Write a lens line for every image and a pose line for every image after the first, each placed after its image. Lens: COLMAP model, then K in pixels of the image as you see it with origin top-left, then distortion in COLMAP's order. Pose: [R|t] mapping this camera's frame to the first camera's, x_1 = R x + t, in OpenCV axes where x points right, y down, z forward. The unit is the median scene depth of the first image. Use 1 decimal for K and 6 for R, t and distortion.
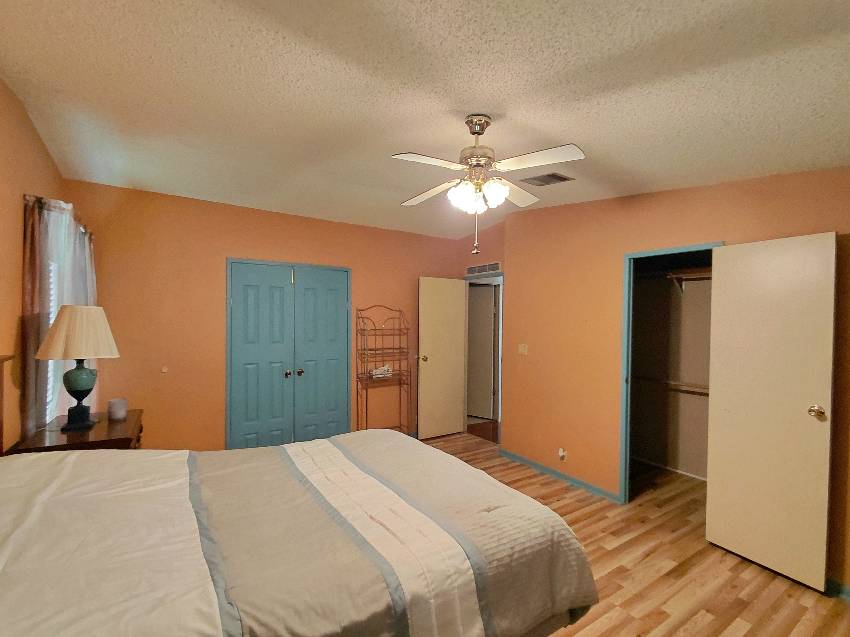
lens RADIAL K [[391.7, 0, 422.8], [0, 391.7, 321.8], [0, 0, 1]] dist [0.009215, -0.004247]
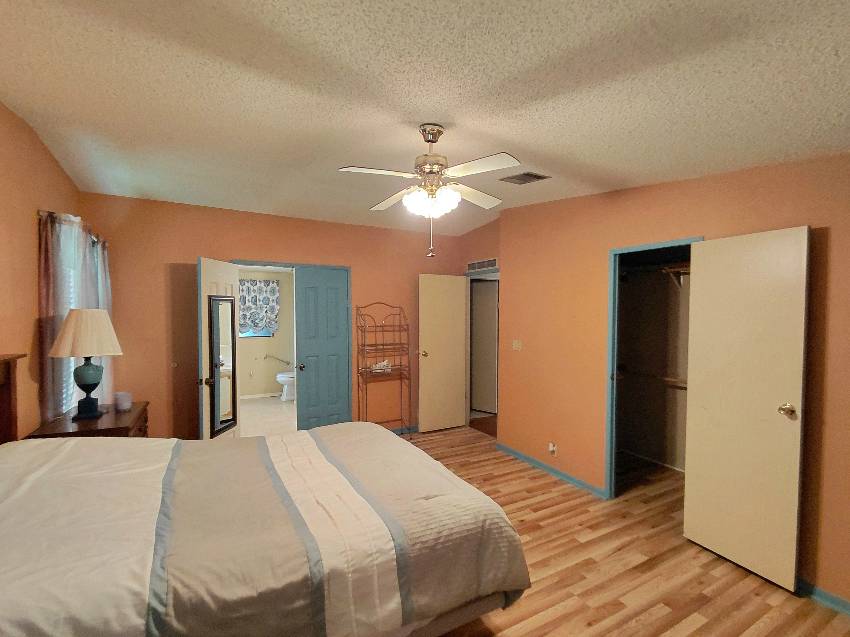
lens RADIAL K [[391.7, 0, 420.7], [0, 391.7, 321.9], [0, 0, 1]] dist [0.009215, -0.004247]
pose [[0.997113, -0.006488, -0.075651, 0.161549], [0.007732, 0.999839, 0.016169, -0.014245], [0.075534, -0.016707, 0.997003, -0.045086]]
